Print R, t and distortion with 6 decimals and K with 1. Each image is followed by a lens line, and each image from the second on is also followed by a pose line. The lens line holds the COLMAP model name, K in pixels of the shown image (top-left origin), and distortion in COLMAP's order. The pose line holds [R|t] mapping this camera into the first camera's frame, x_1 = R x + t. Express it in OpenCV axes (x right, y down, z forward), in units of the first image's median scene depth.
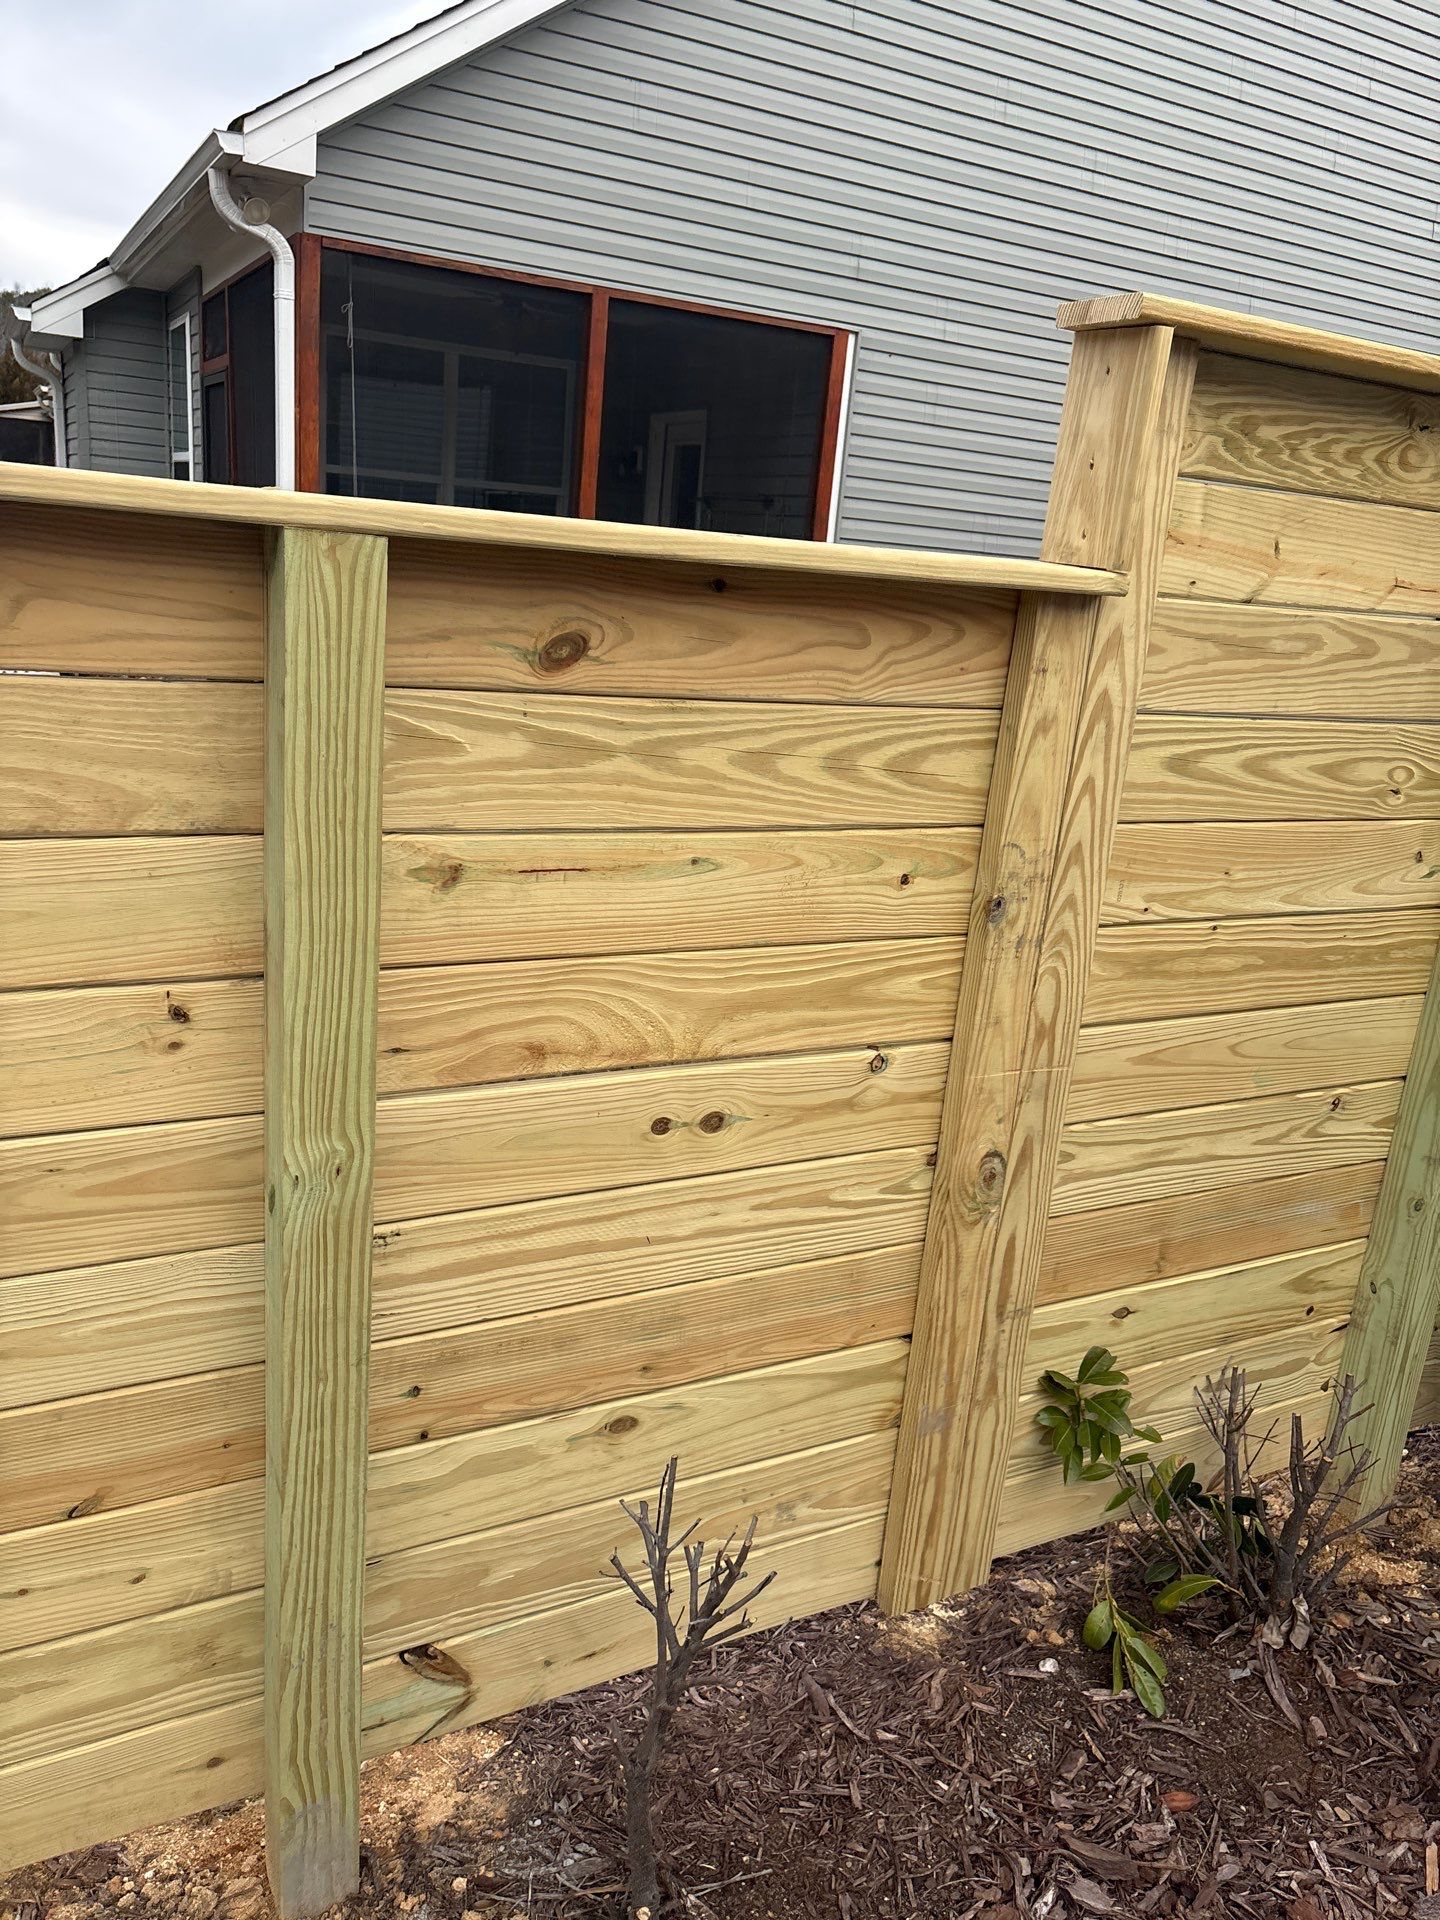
lens RADIAL K [[1391.7, 0, 697.0], [0, 1391.7, 951.6], [0, 0, 1]] dist [0.022523, -0.005563]
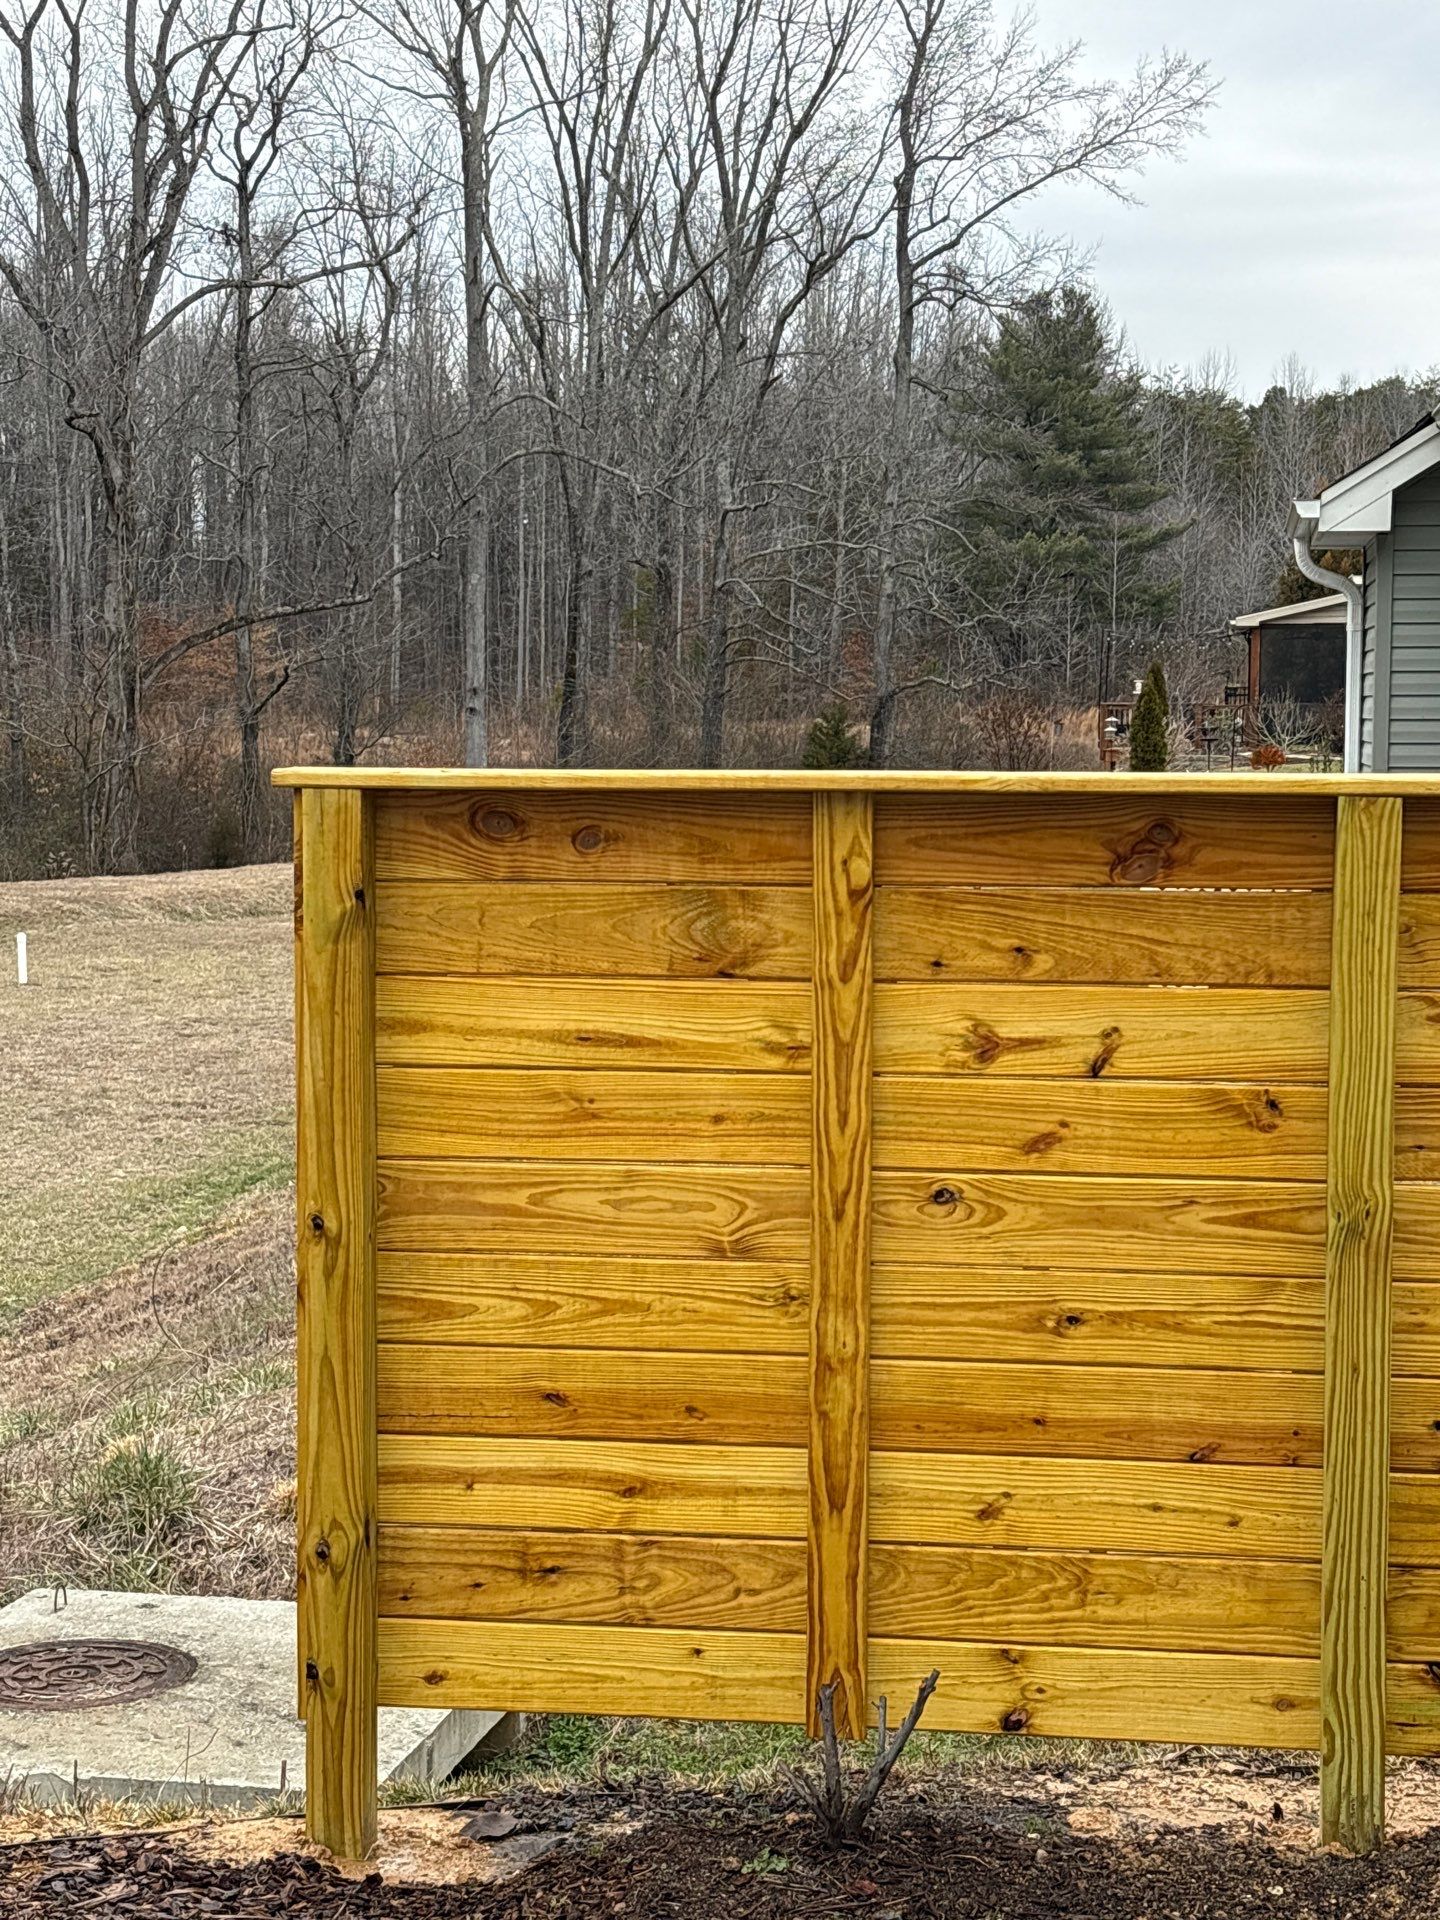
lens RADIAL K [[3306.6, 0, 718.2], [0, 3306.6, 979.0], [0, 0, 1]] dist [0.271831, -1.196806]
pose [[0.812889, -0.038591, -0.581138, 0.991297], [-0.097415, 0.974737, -0.200991, 0.551078], [0.574214, 0.219995, 0.788594, -1.775665]]
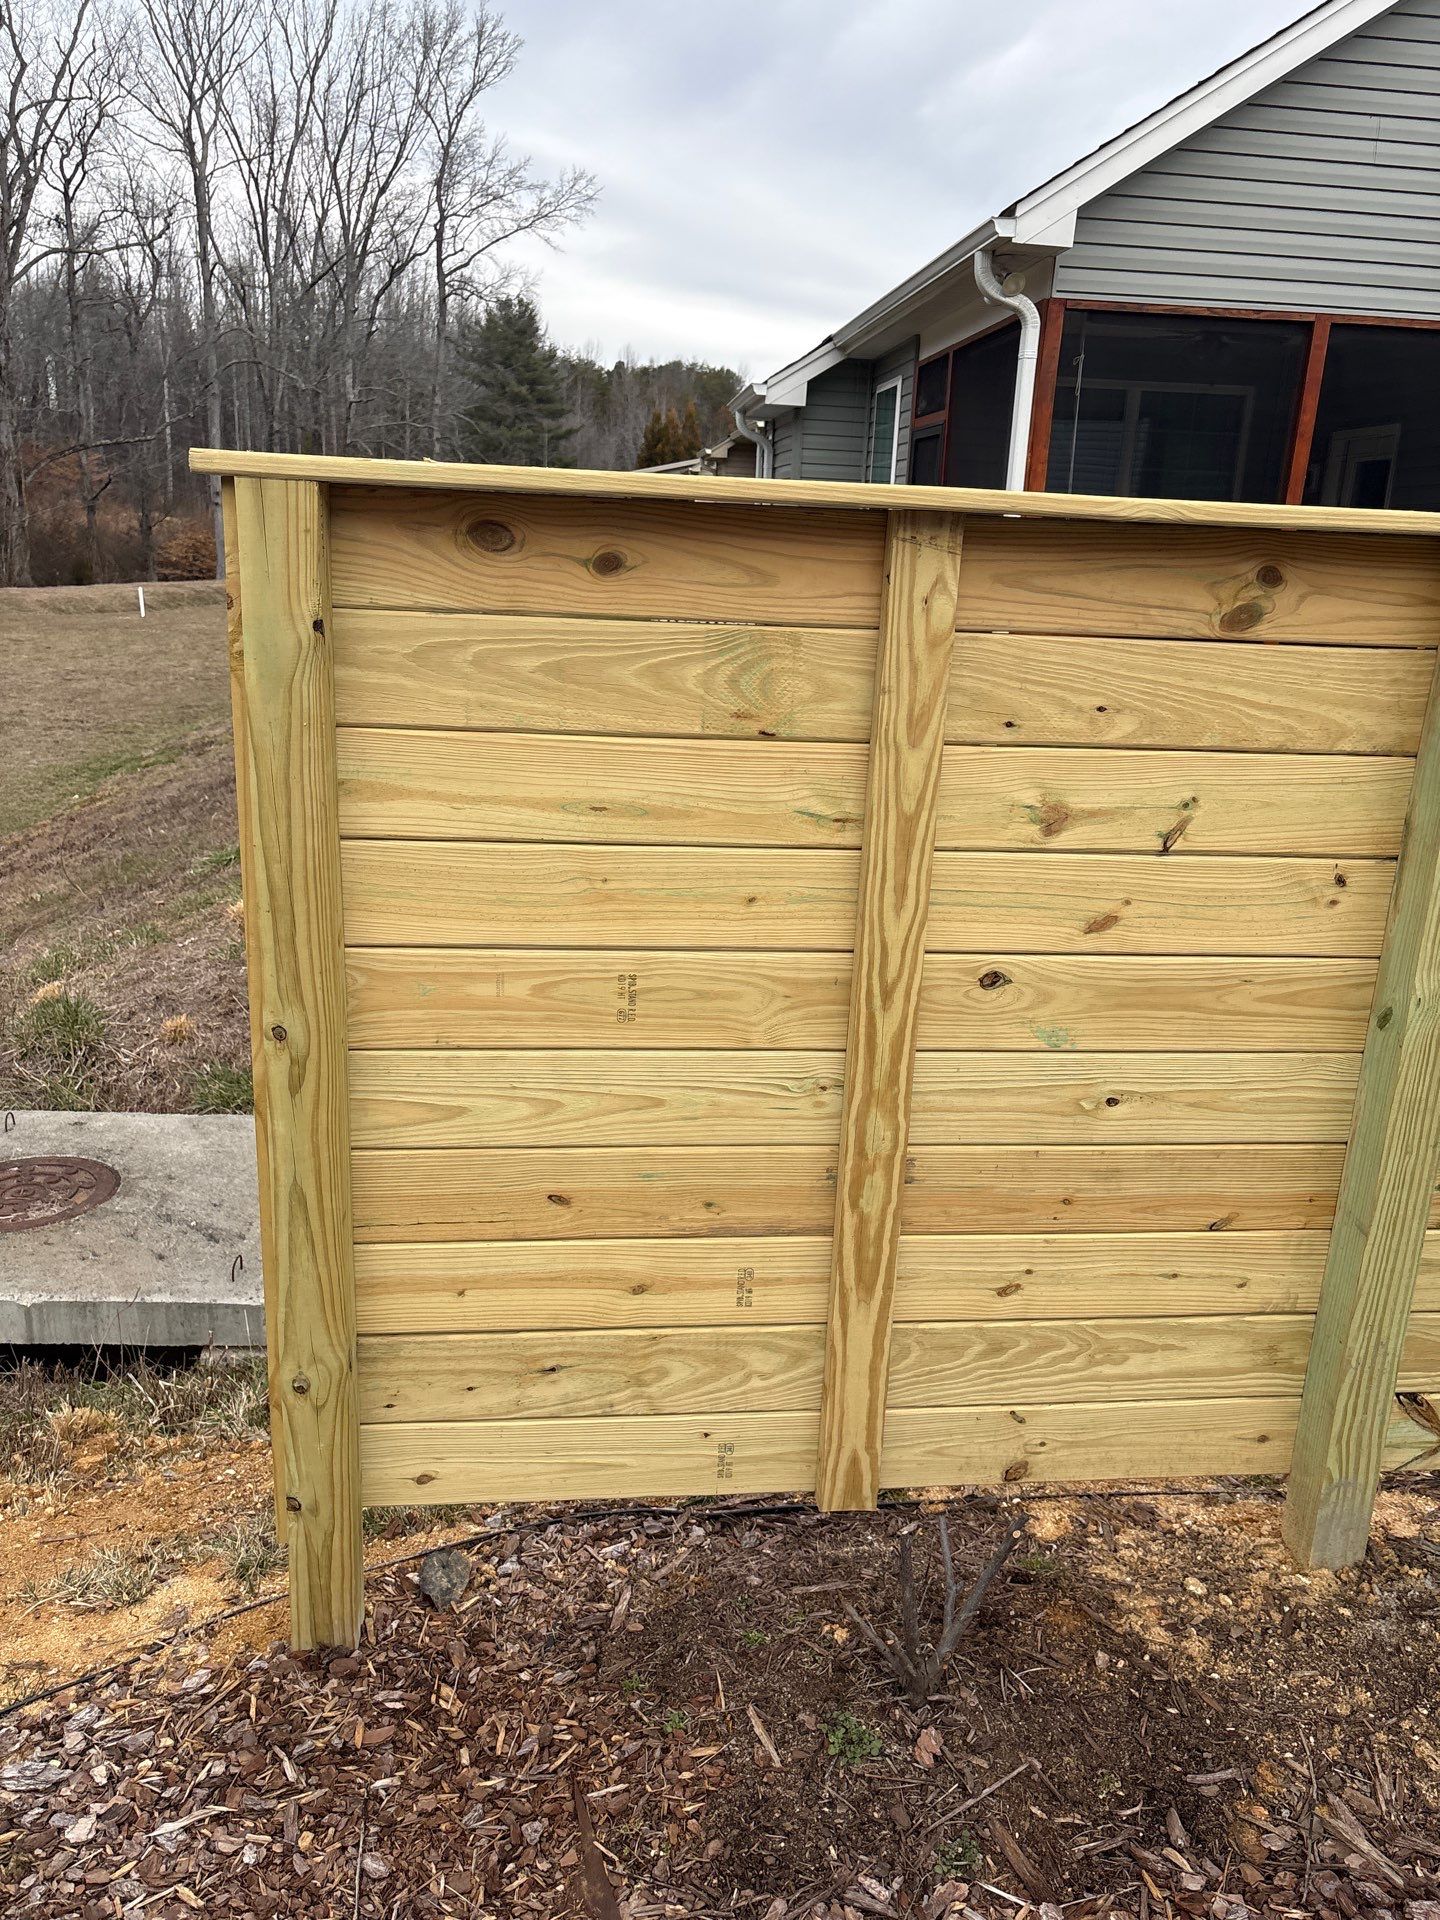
lens RADIAL K [[1407.1, 0, 709.8], [0, 1407.1, 964.8], [0, 0, 1]] dist [0.021911, -0.006038]
pose [[0.935701, 0.057240, -0.348121, -0.364444], [-0.062724, 0.998021, -0.004493, 0.140068], [0.347174, 0.026040, 0.937439, -0.468831]]
